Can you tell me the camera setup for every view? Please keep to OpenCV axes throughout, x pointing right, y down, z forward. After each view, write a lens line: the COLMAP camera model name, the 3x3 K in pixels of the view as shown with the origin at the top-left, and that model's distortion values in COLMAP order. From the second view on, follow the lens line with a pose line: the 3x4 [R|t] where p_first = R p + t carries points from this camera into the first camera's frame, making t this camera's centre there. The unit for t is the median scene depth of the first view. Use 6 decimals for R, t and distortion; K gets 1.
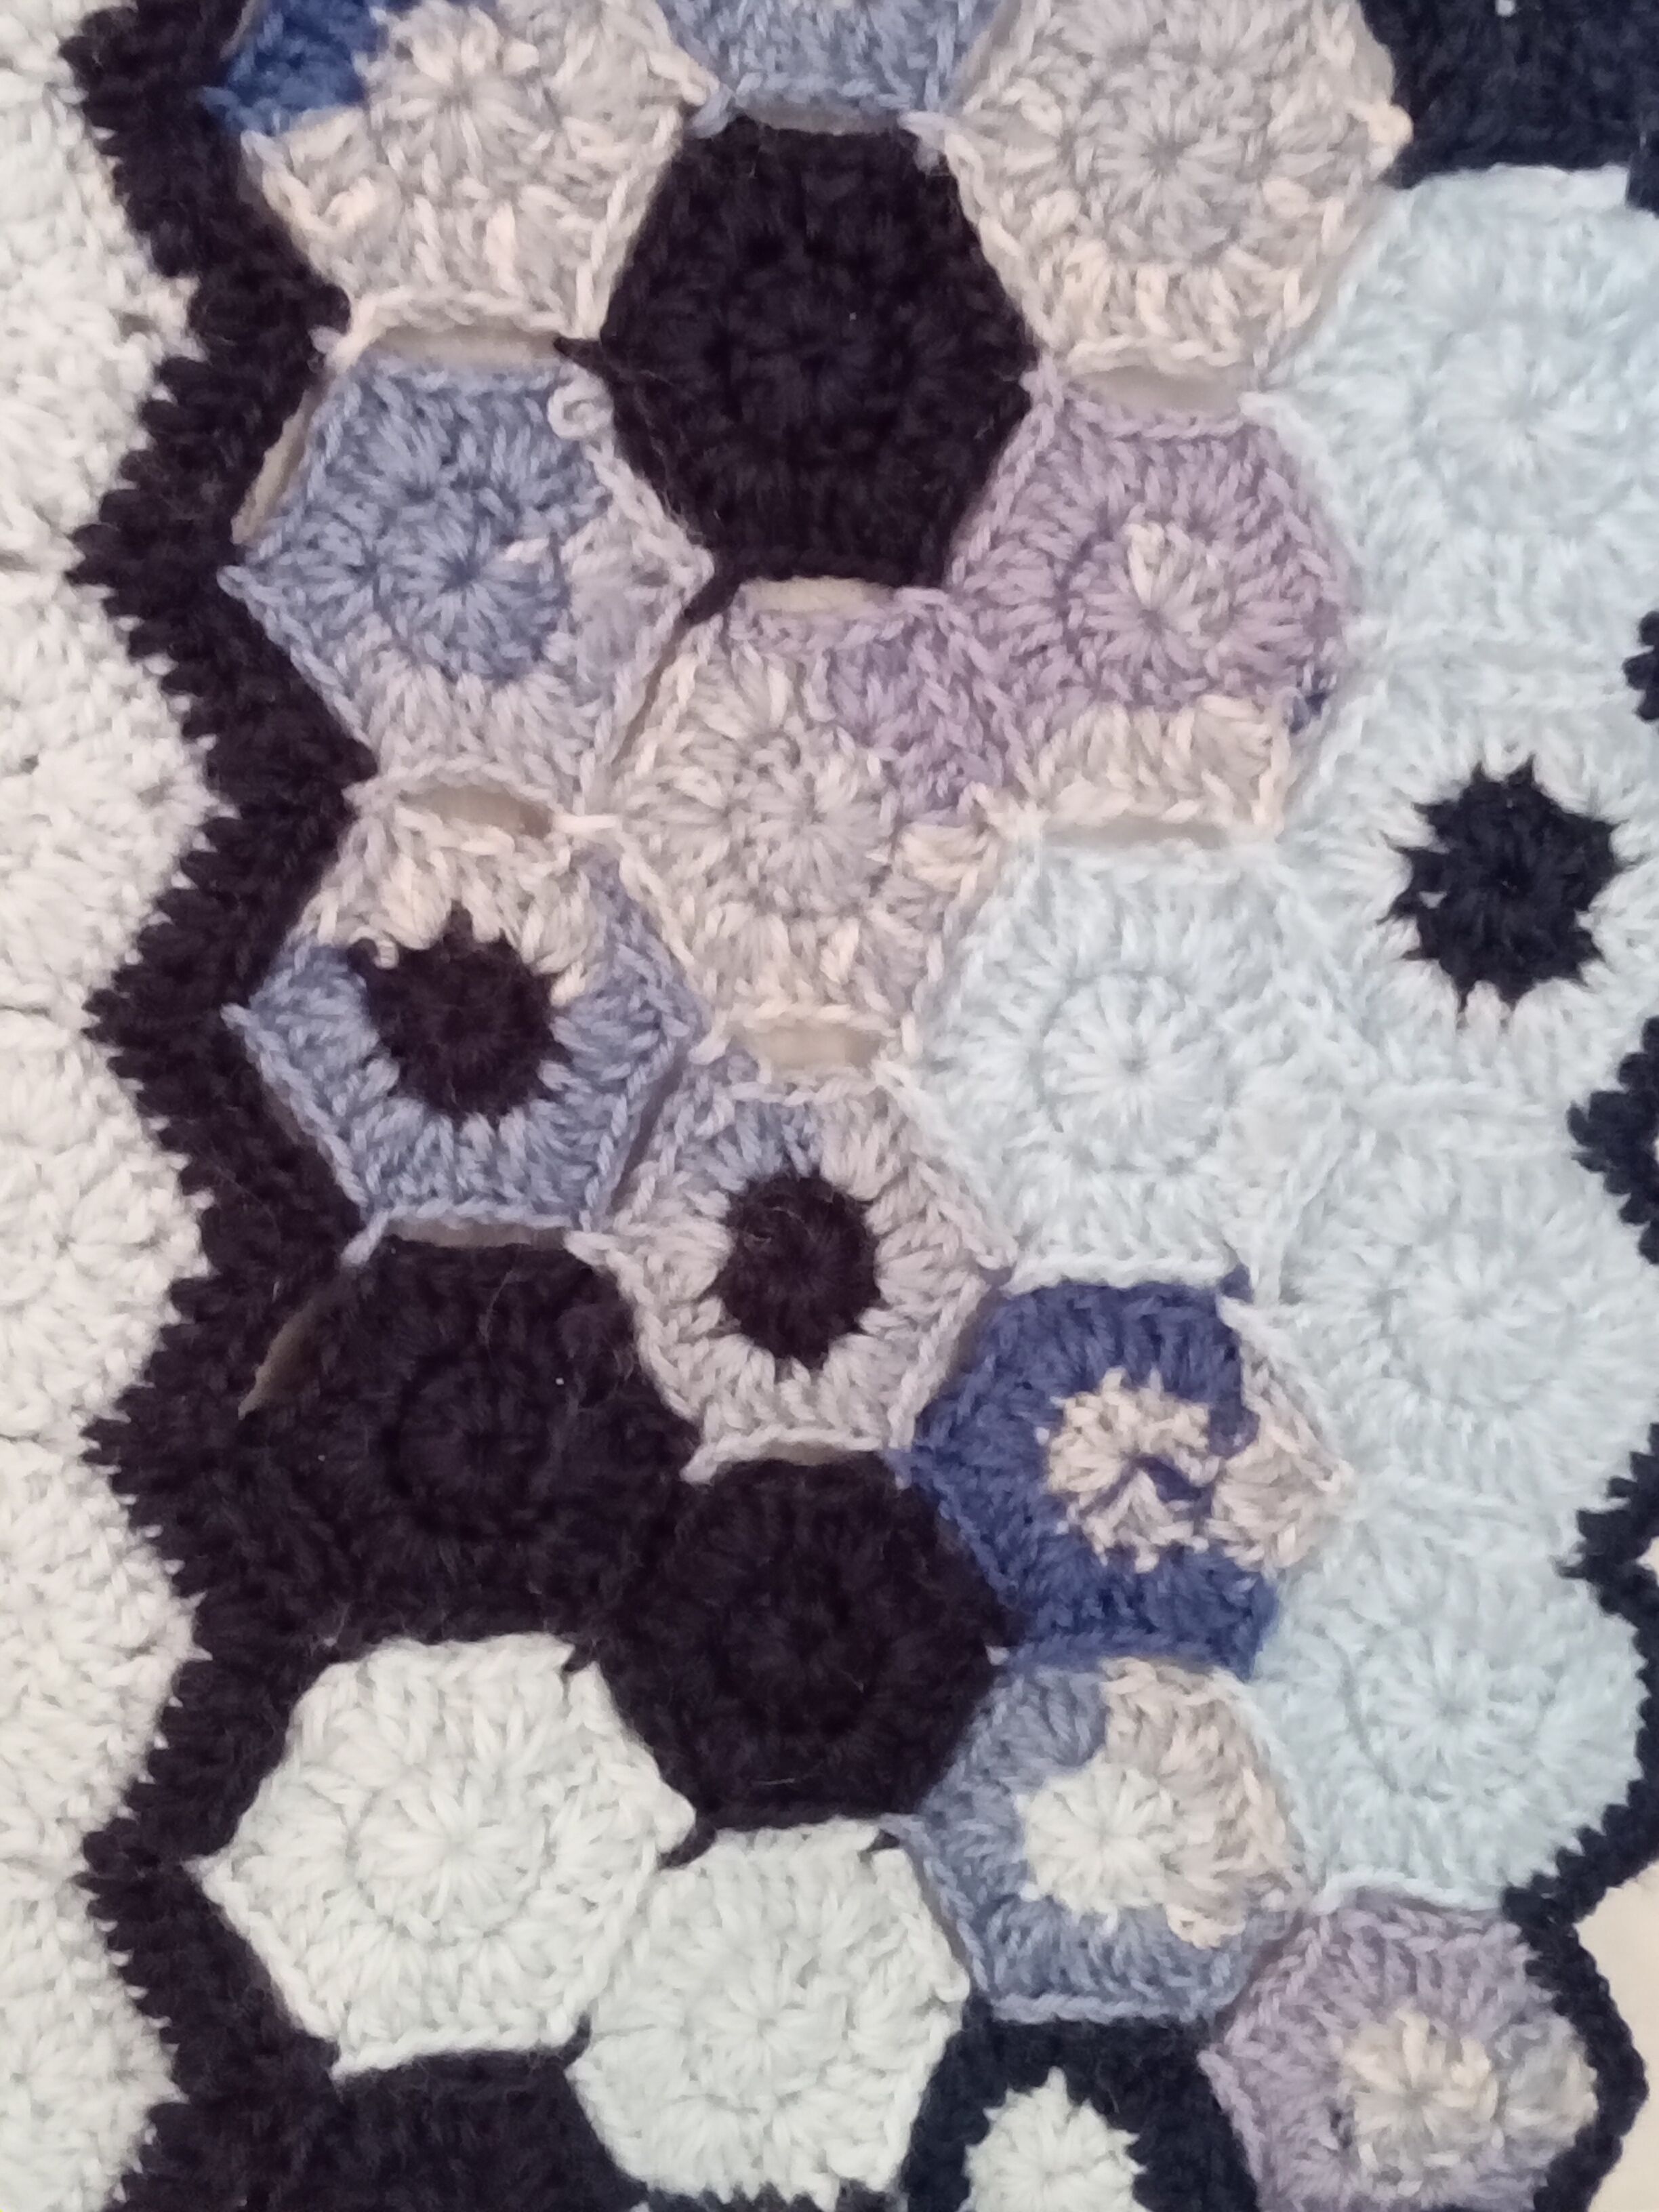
lens RADIAL K [[3063.5, 0, 842.7], [0, 3063.5, 1091.8], [0, 0, 1]] dist [0.095014, -0.127482]
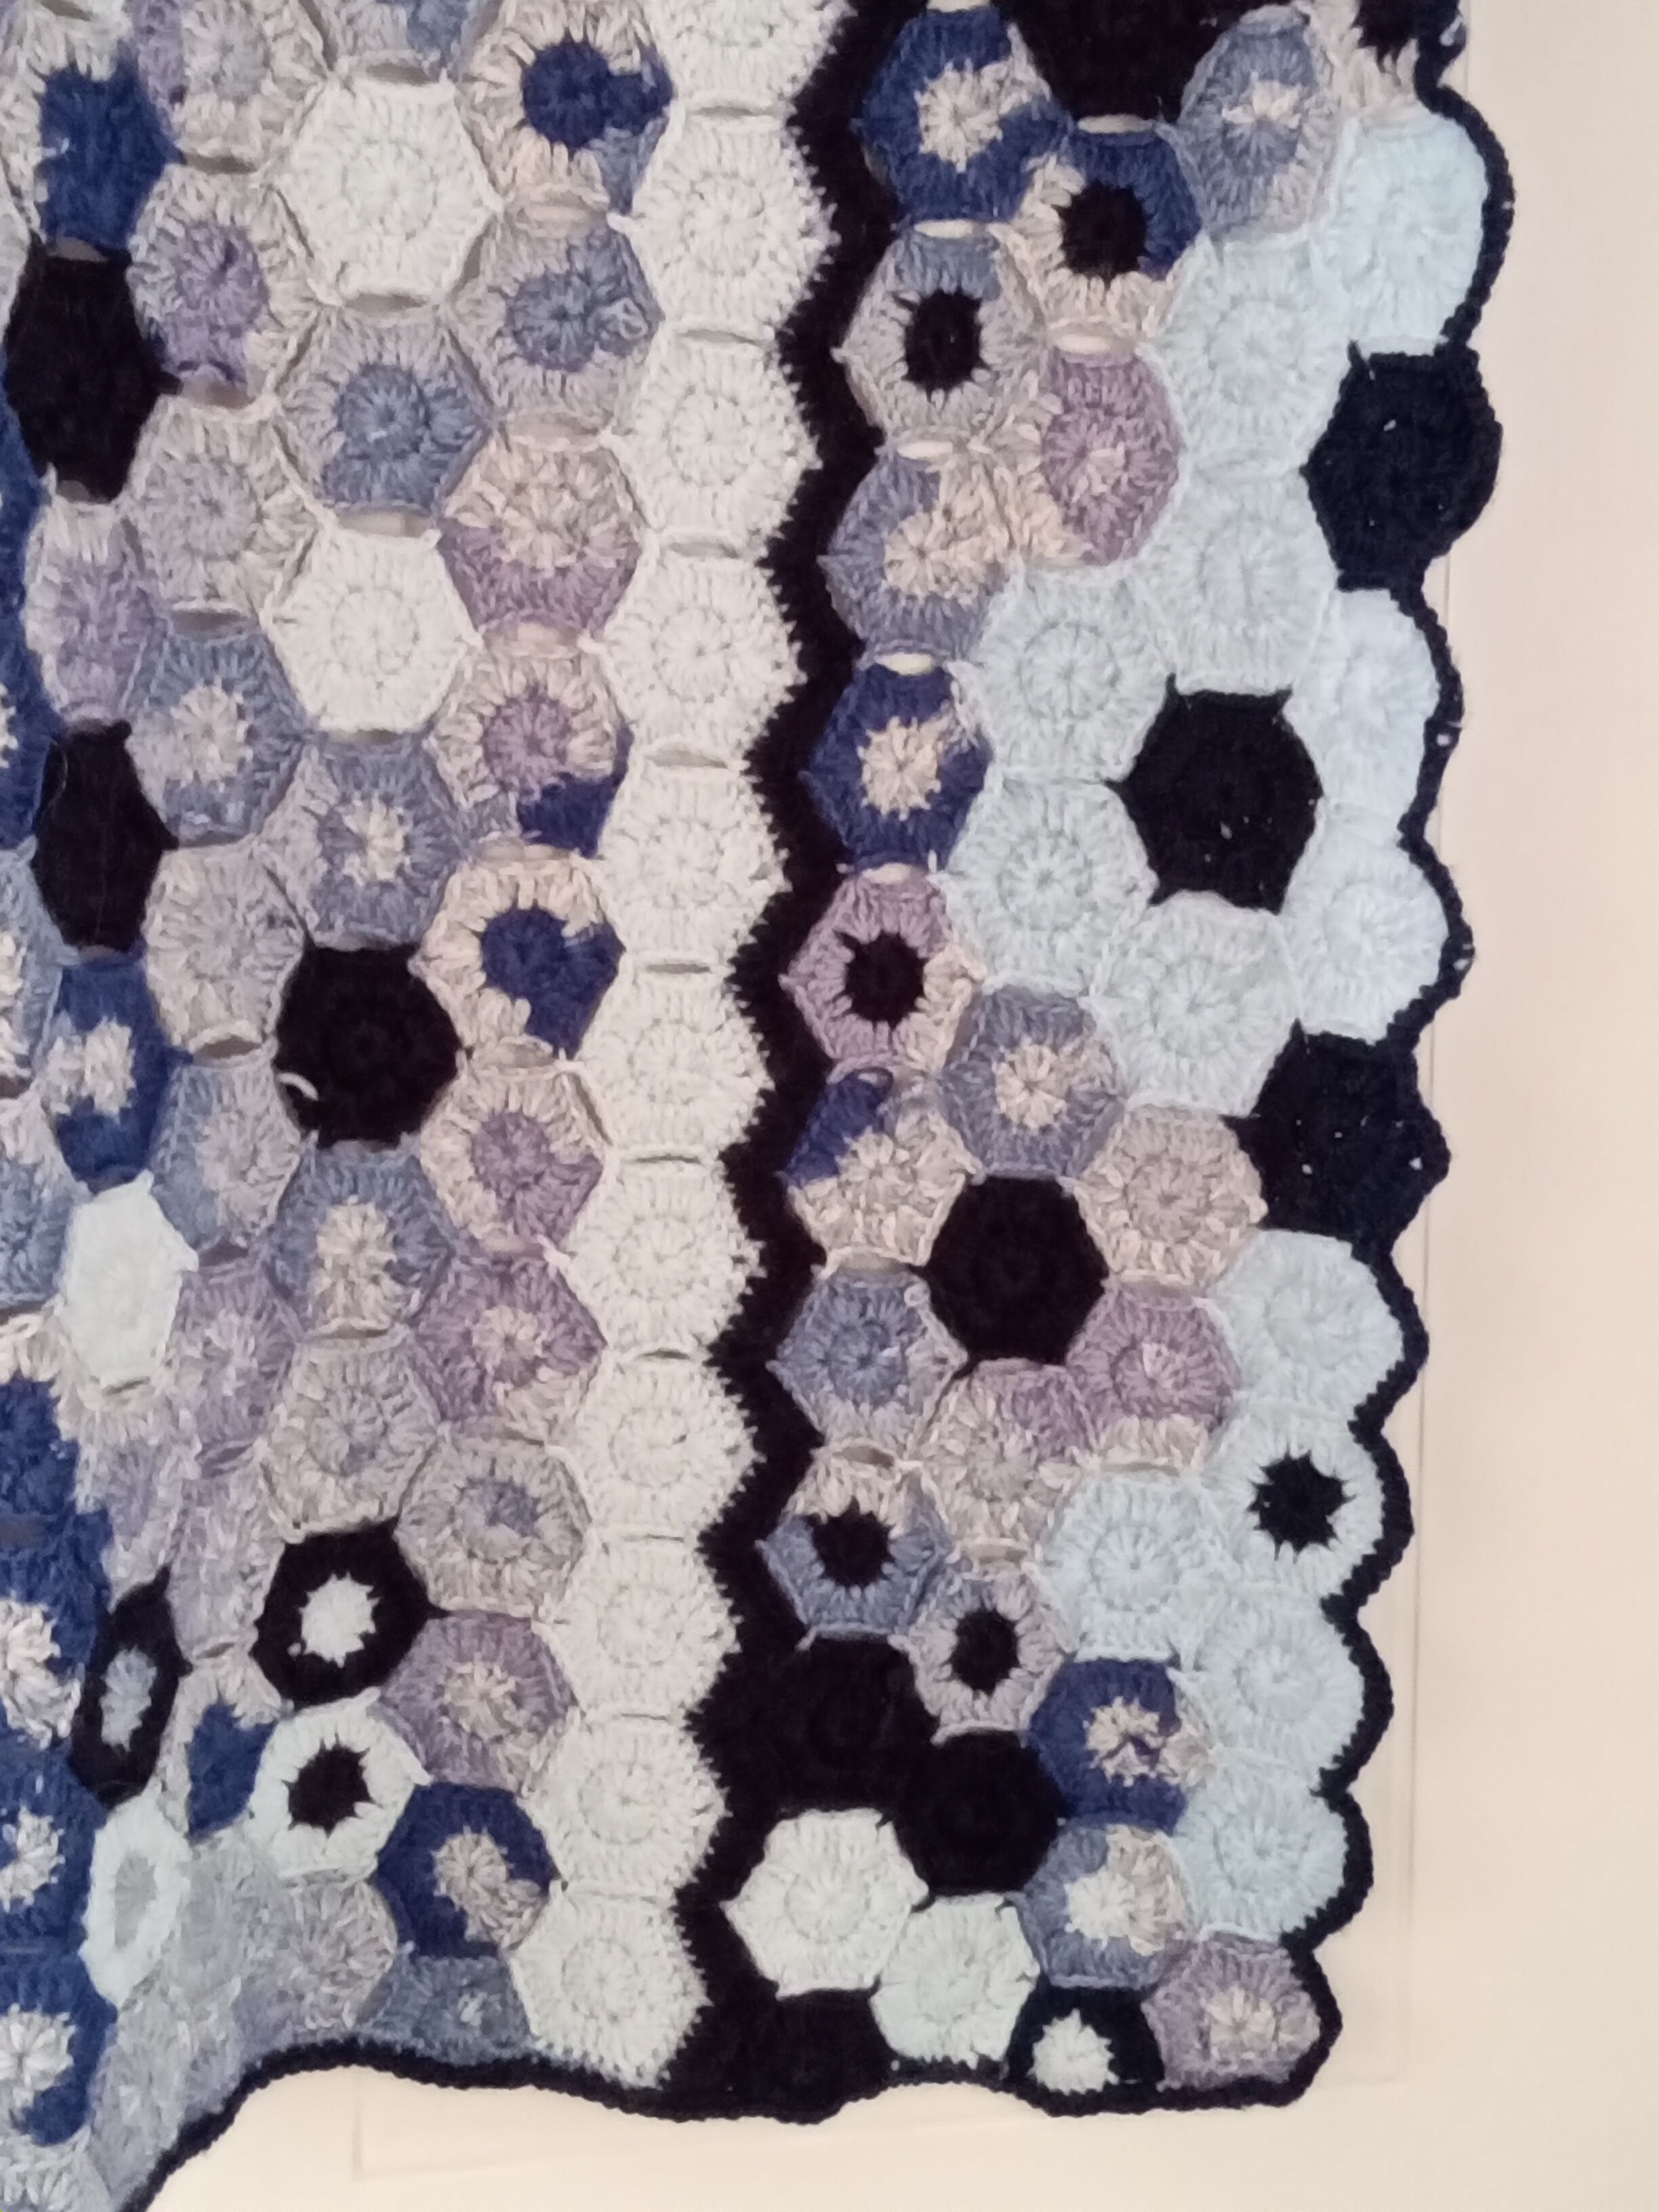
lens RADIAL K [[3063.5, 0, 842.7], [0, 3063.5, 1091.8], [0, 0, 1]] dist [0.095014, -0.127482]
pose [[0.998297, 0.043808, 0.038535, -0.232252], [-0.043683, 0.999037, -0.004078, -0.353127], [-0.038677, 0.002388, 0.999249, -1.316087]]
